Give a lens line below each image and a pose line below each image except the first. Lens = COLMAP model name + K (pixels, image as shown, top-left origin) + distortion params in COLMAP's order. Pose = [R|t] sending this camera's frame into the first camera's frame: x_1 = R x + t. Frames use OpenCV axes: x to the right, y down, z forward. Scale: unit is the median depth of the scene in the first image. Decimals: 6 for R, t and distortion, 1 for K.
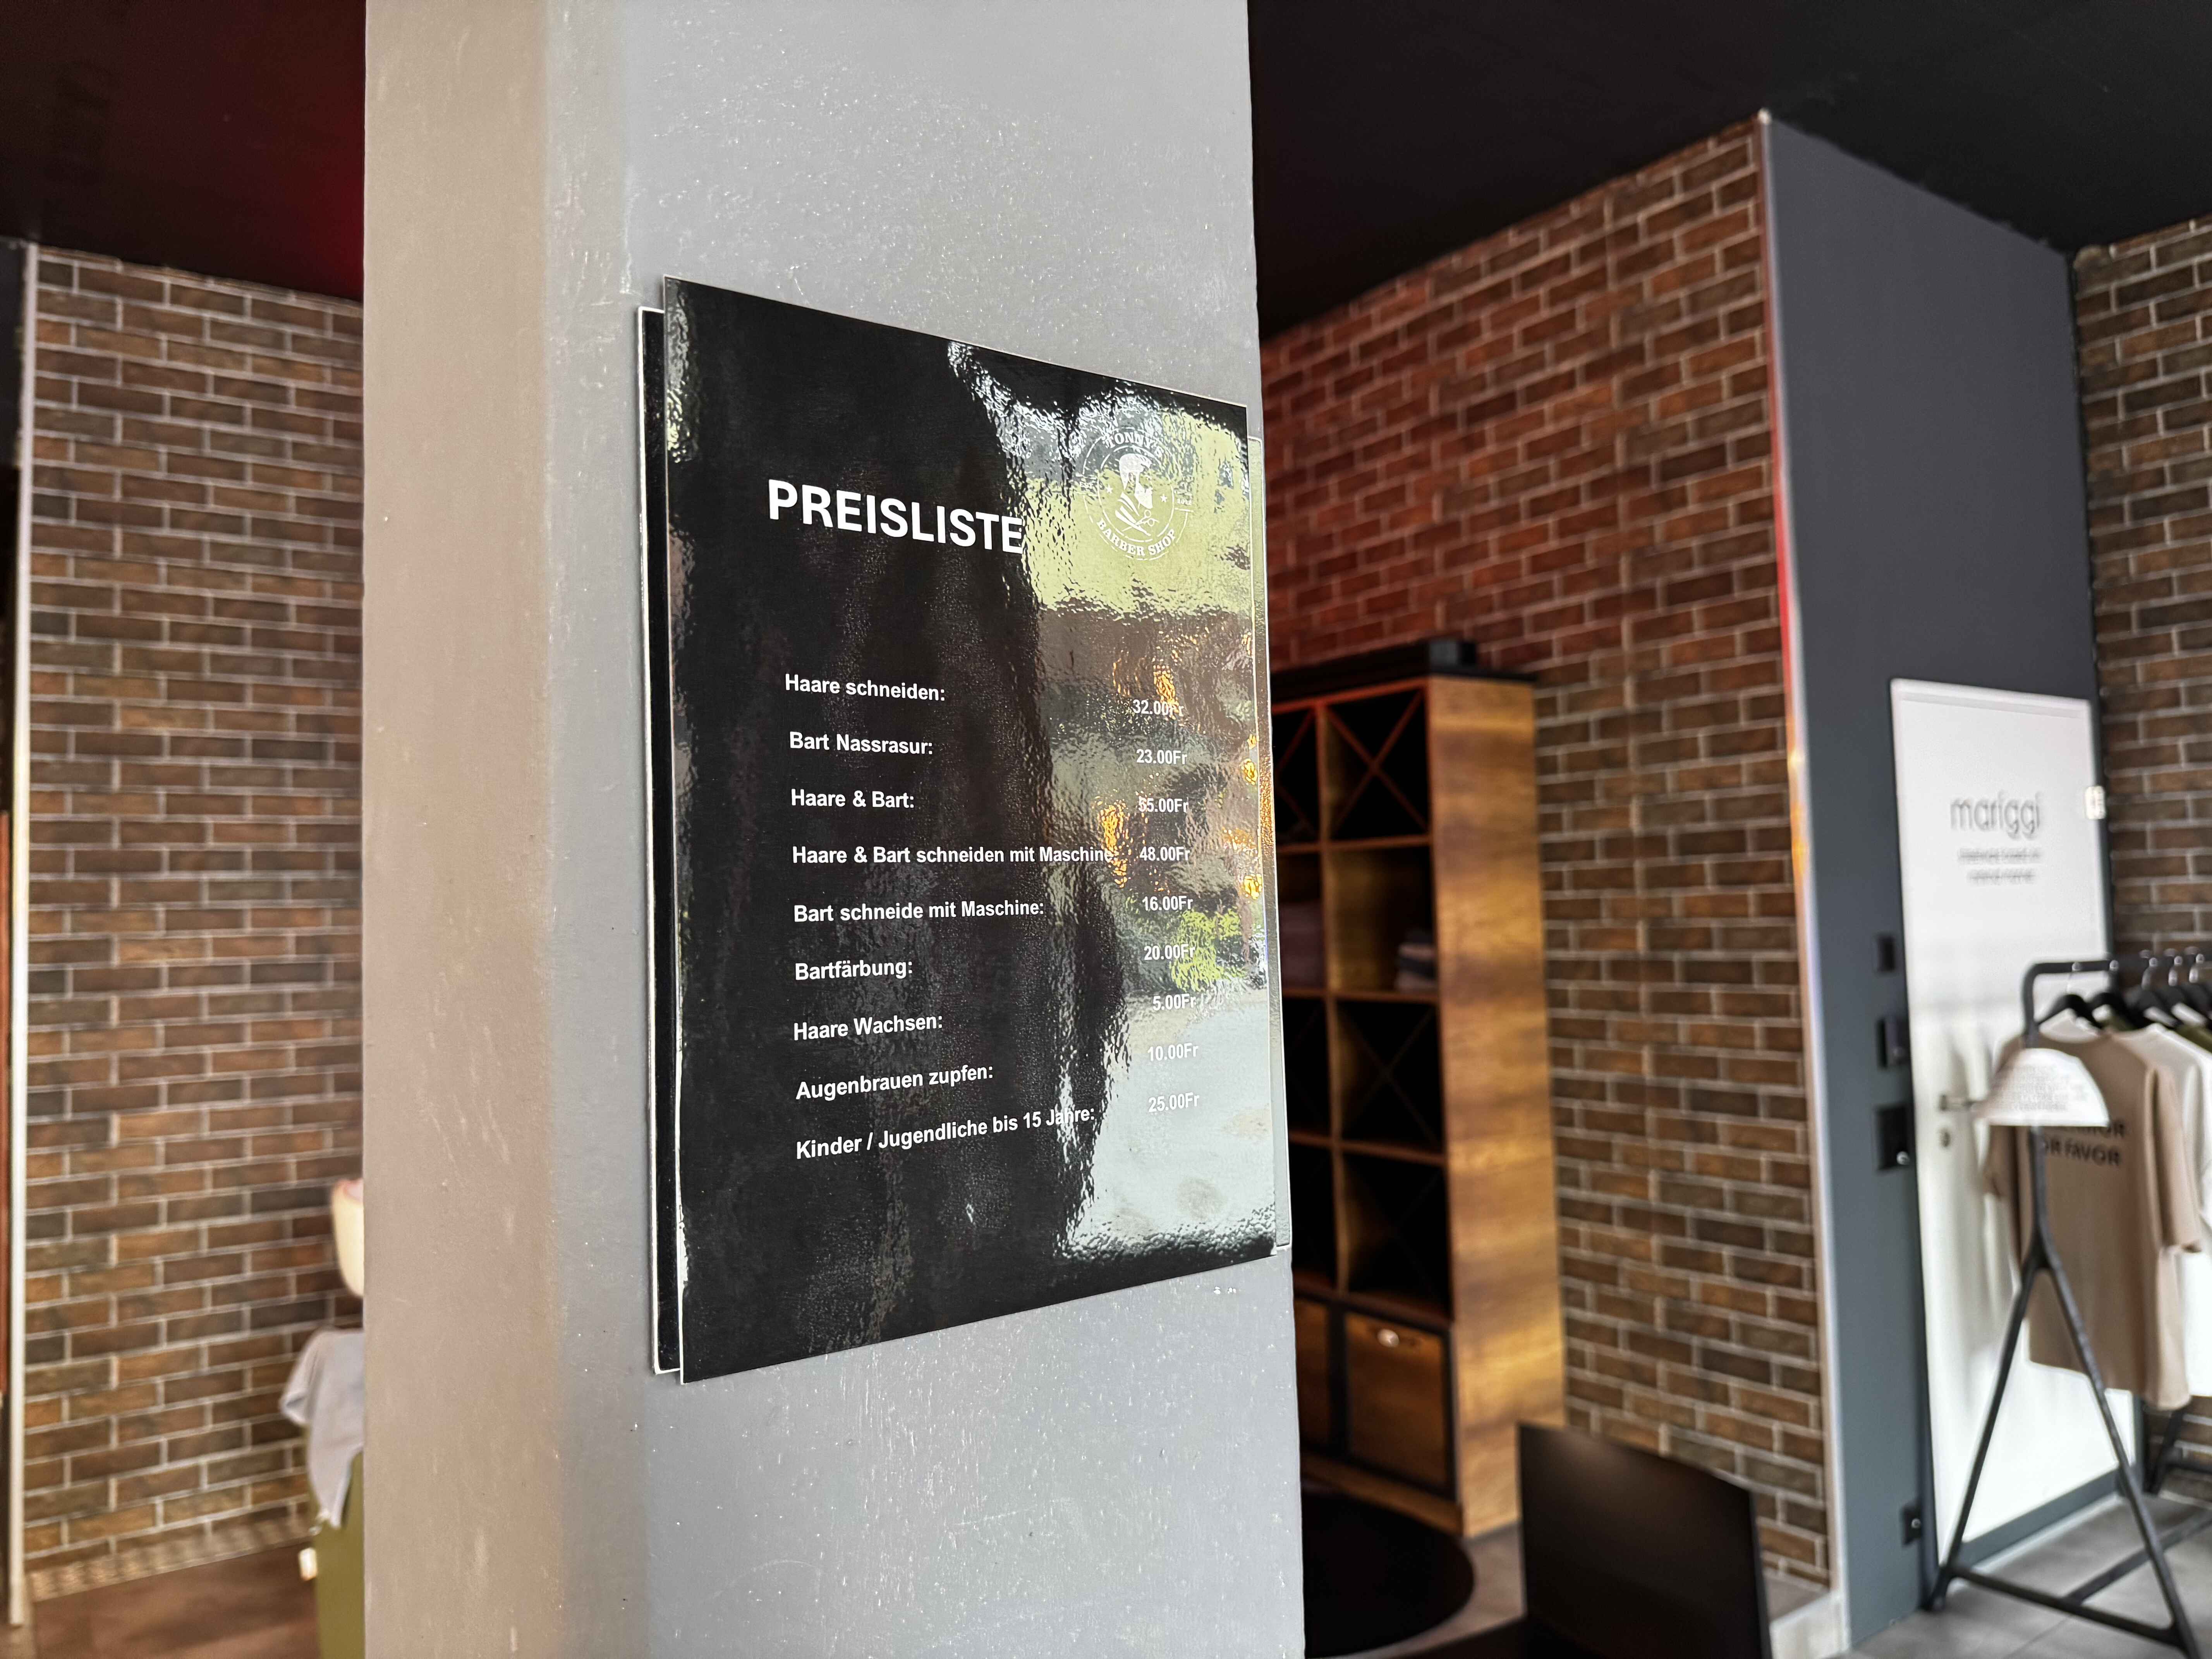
lens RADIAL K [[1601.6, 0, 1106.0], [0, 1601.6, 829.5], [0, 0, 1]] dist [-0.007741, -0.008030]
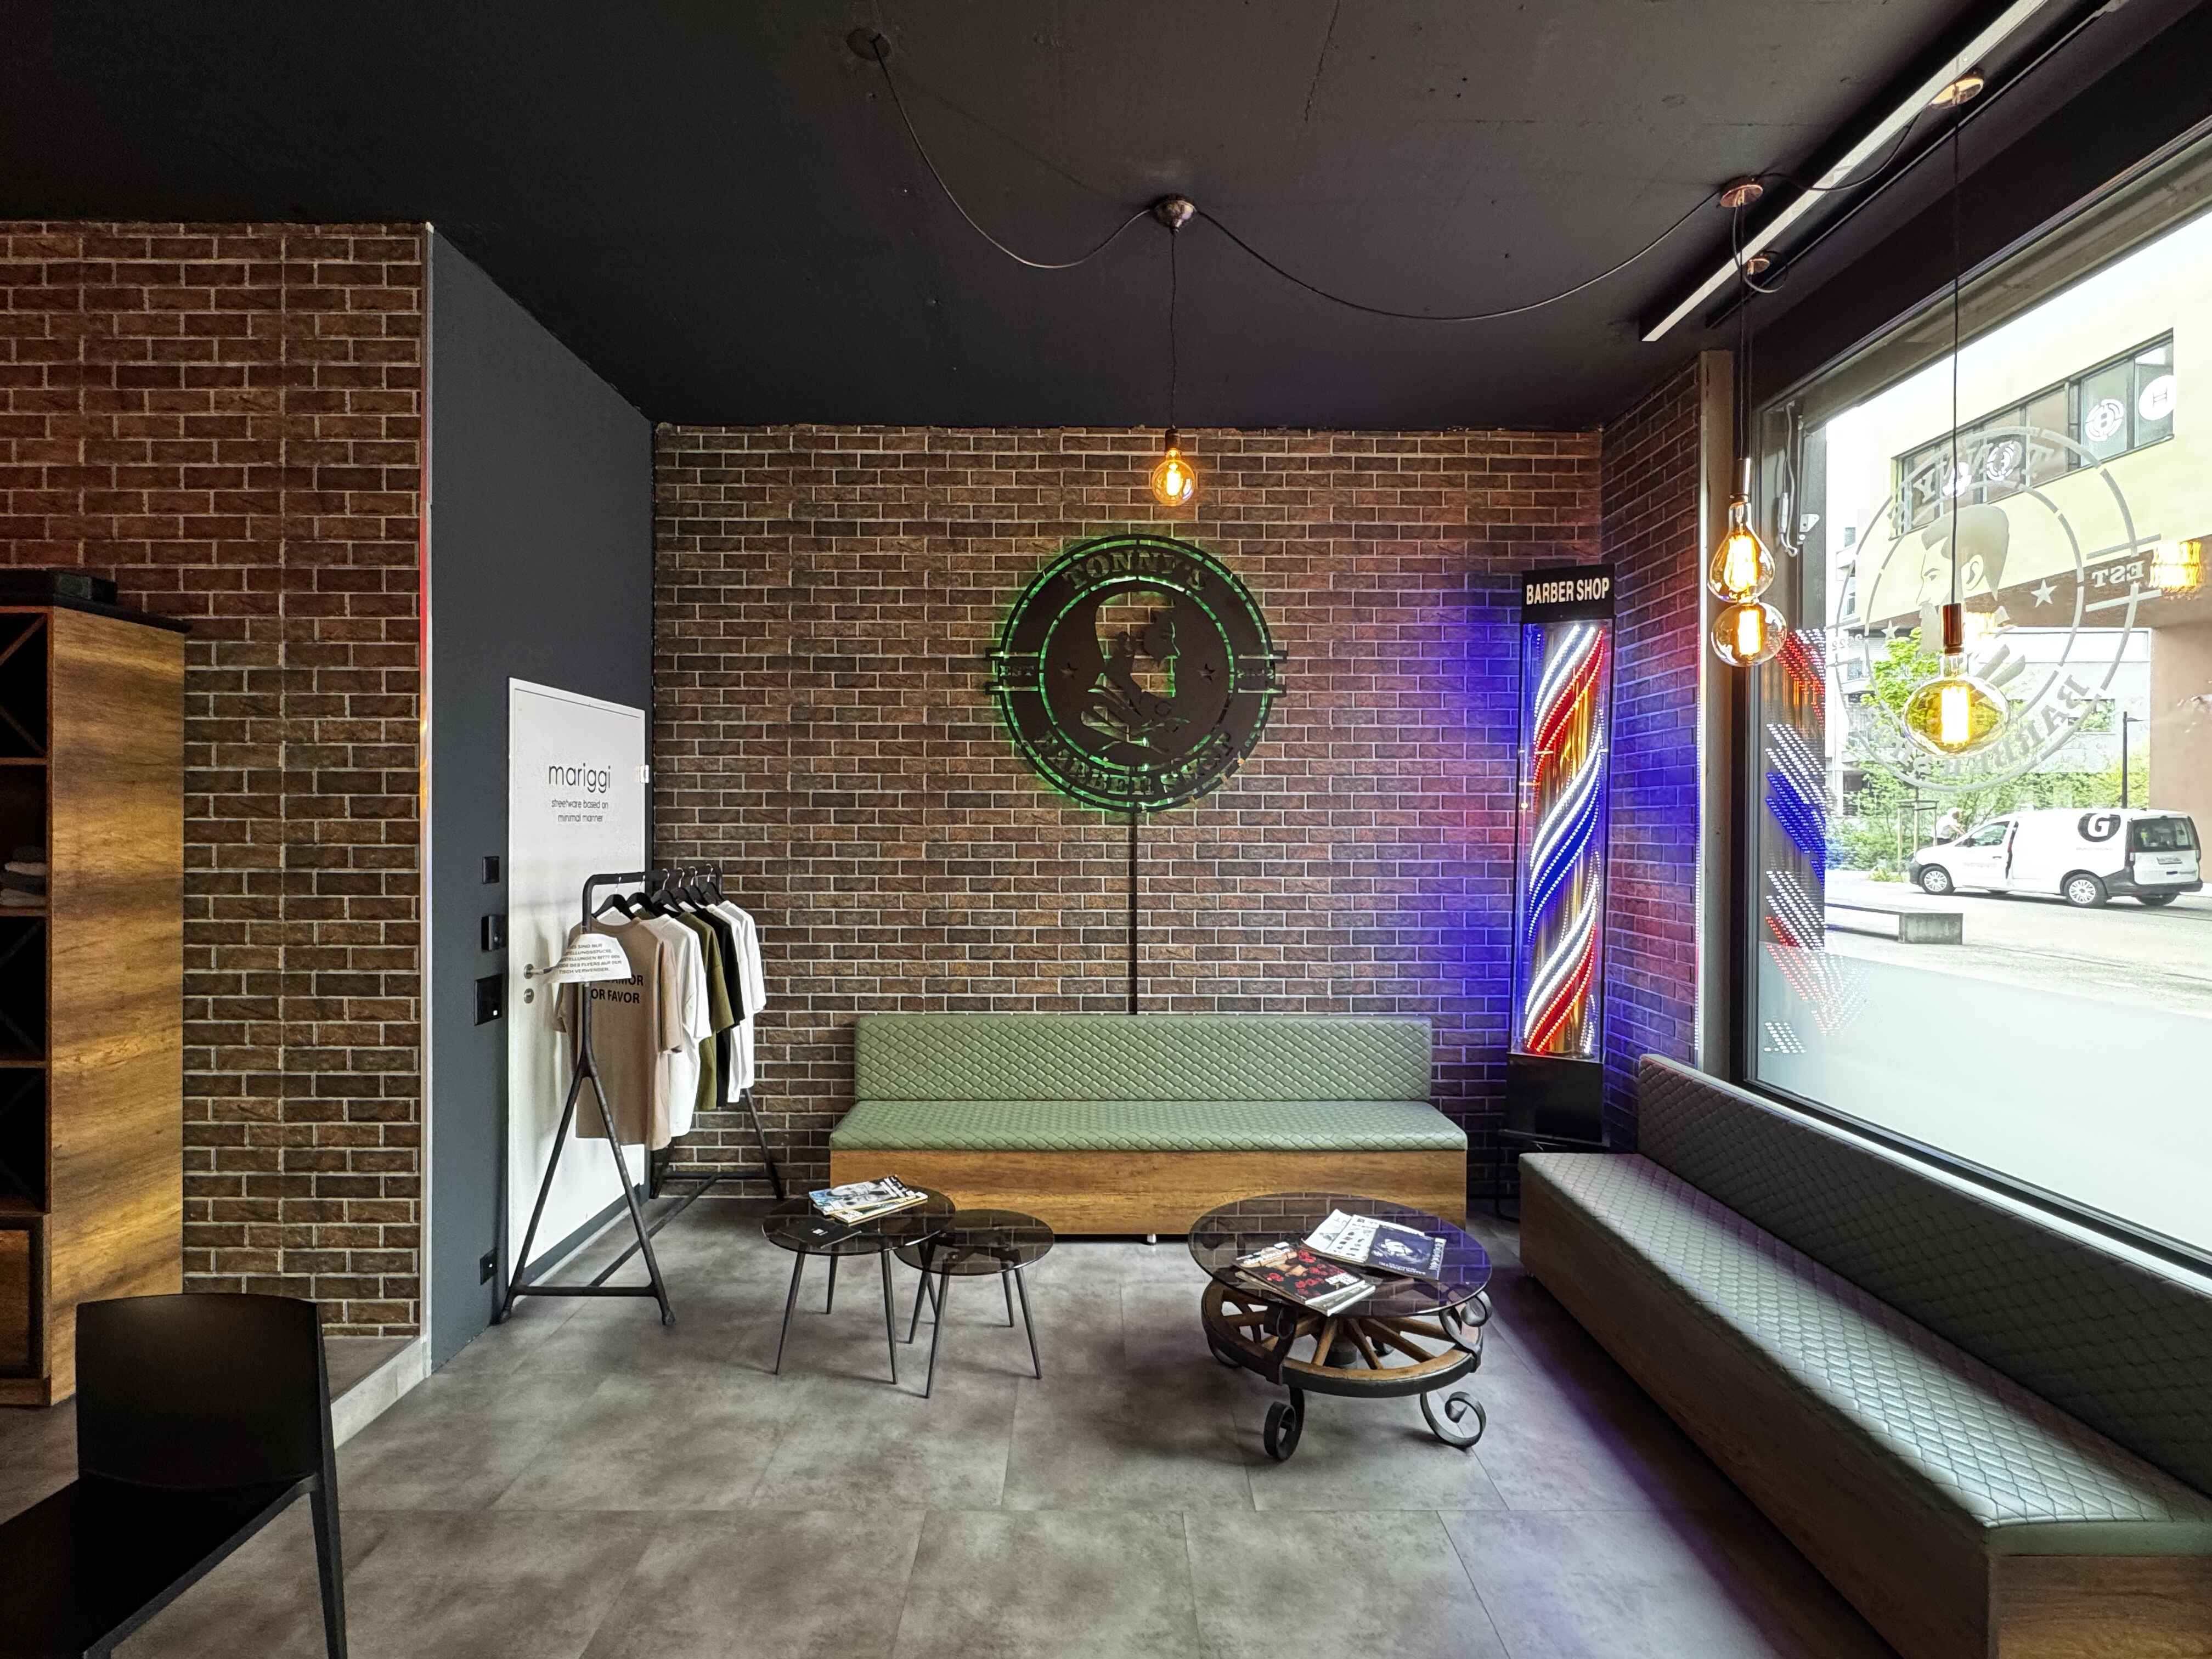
lens RADIAL K [[1015.8, 0, 1106.0], [0, 1015.8, 829.5], [0, 0, 1]] dist [-0.000501, -0.000074]
pose [[0.577181, 0.030542, 0.816045, 0.068893], [-0.067135, 0.997692, 0.010143, -0.002936], [-0.813852, -0.060639, 0.577900, 0.043715]]
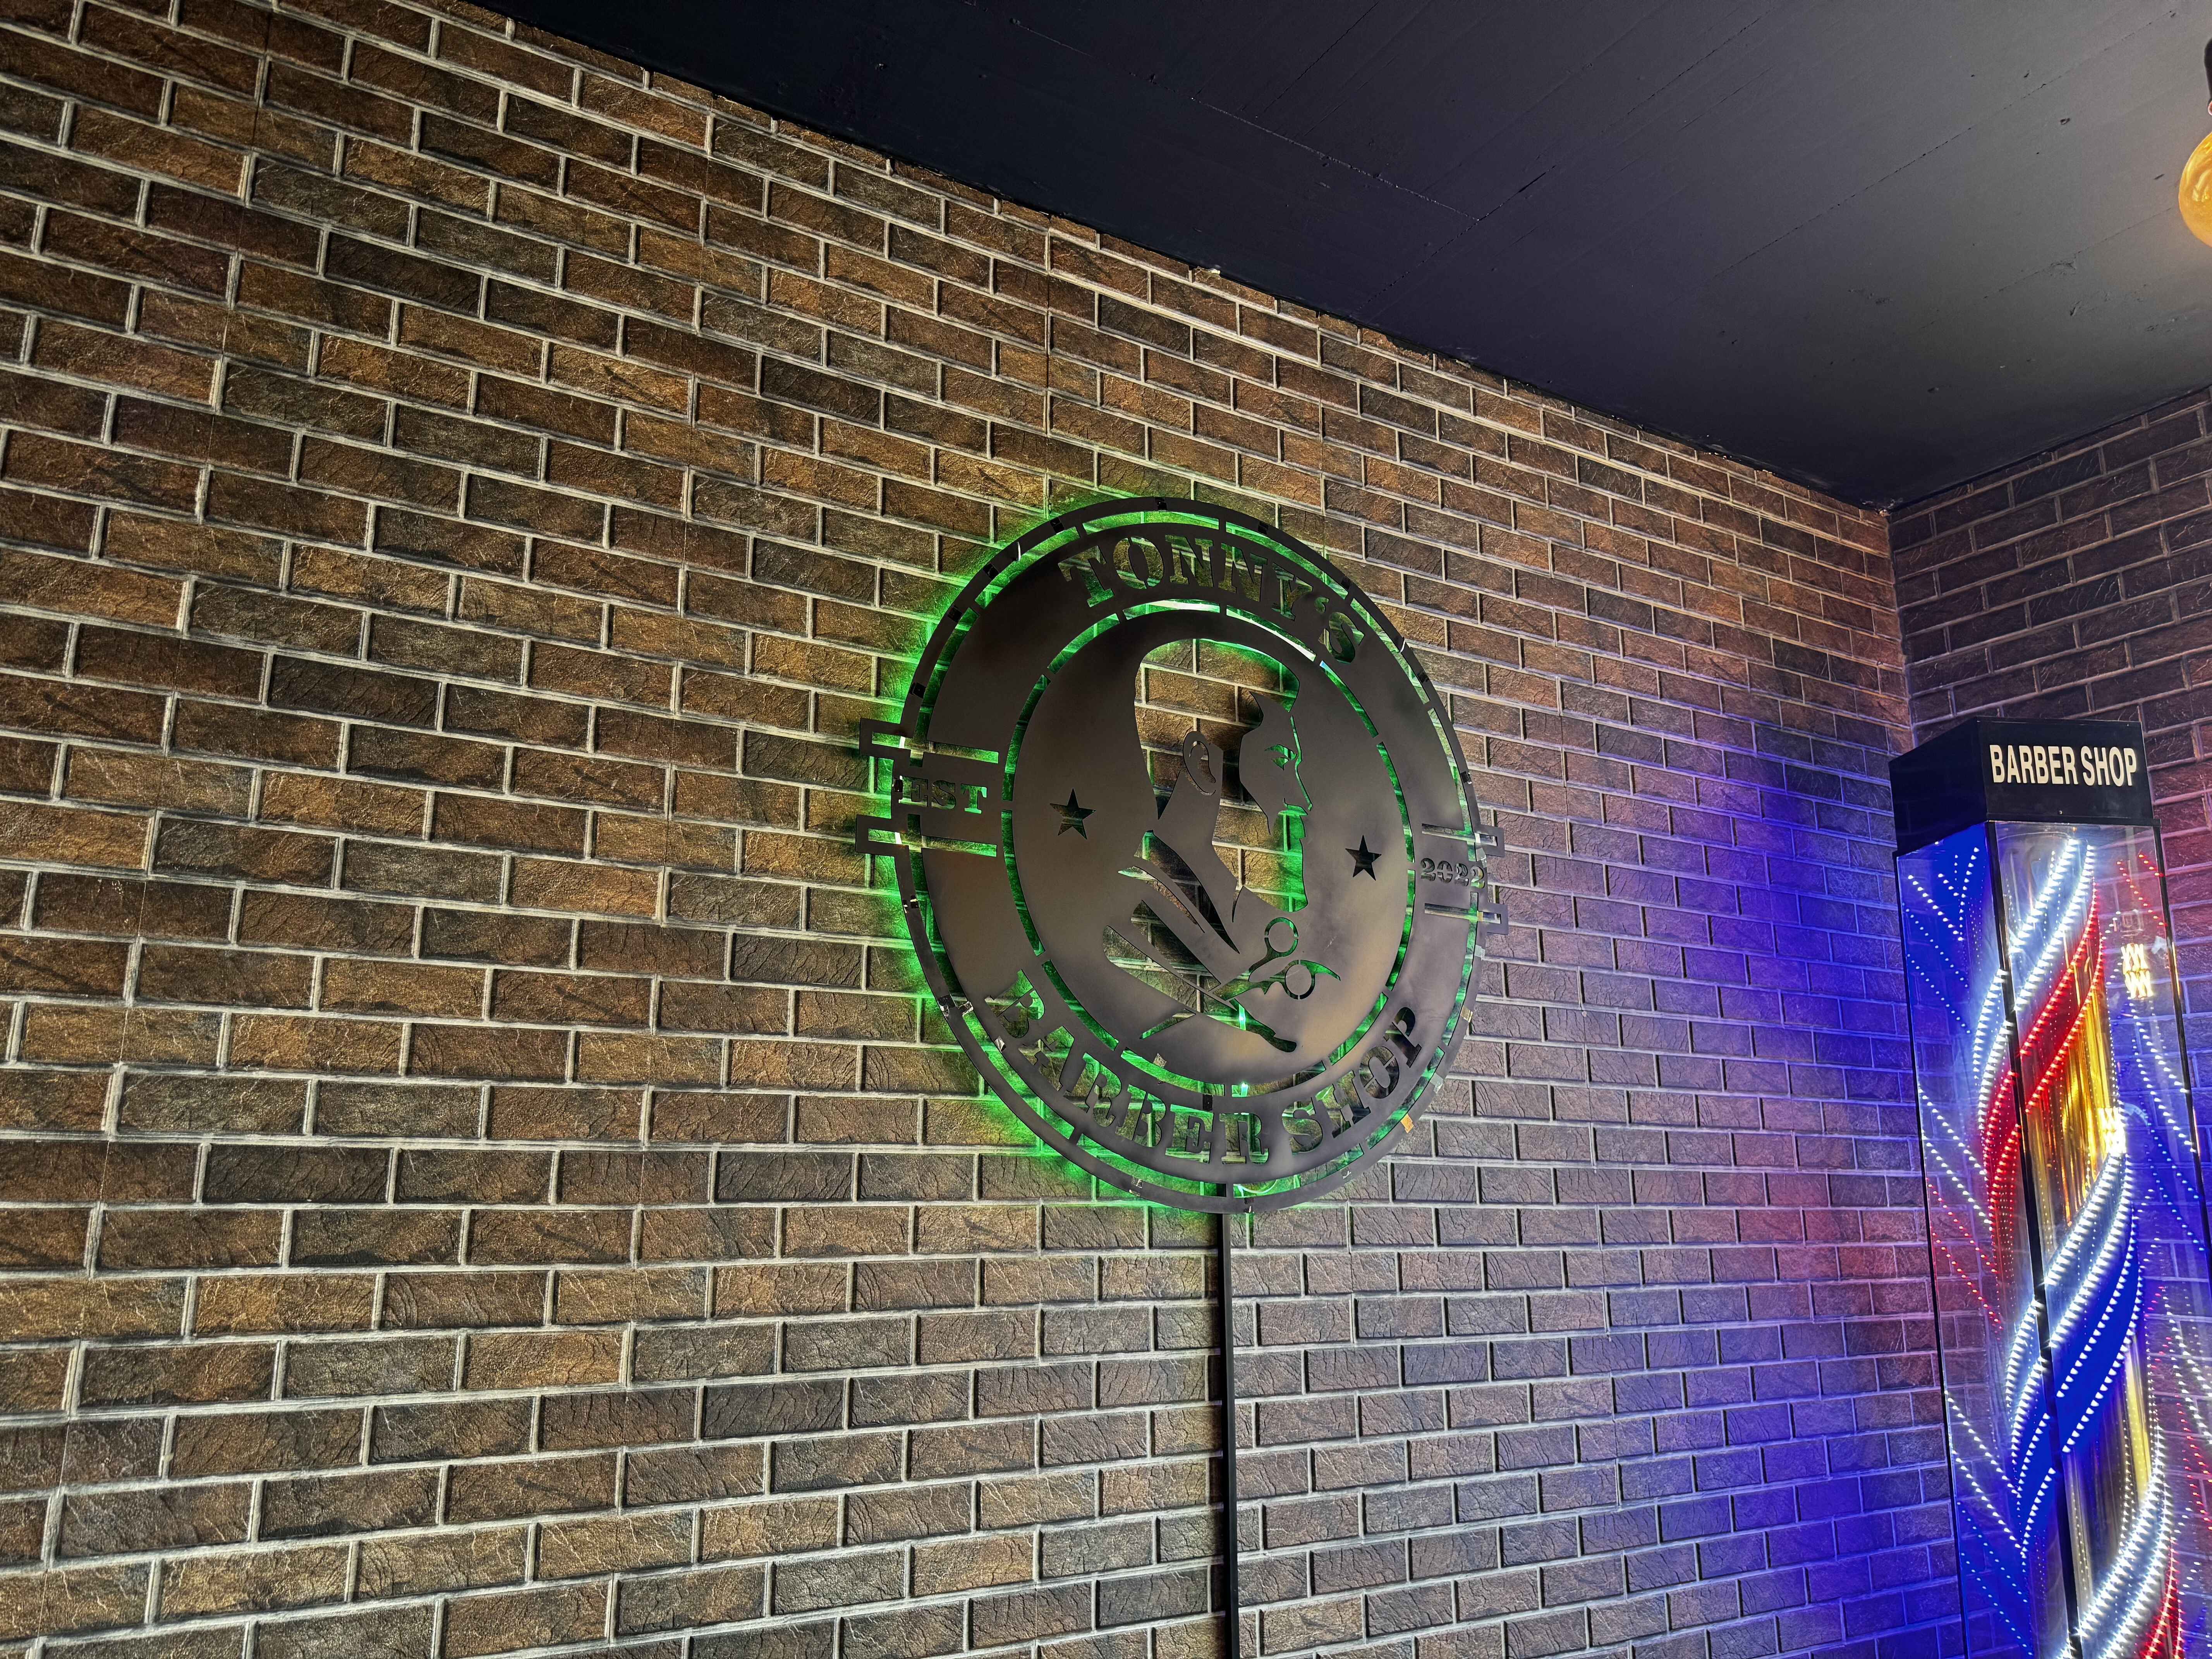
lens RADIAL K [[1579.2, 0, 1106.0], [0, 1579.2, 829.5], [0, 0, 1]] dist [0.107360, -0.178293]
pose [[0.072503, 0.261659, 0.962433, 0.371086], [-0.057448, 0.964467, -0.257884, 0.007061], [-0.995712, -0.036592, 0.084959, 0.726656]]
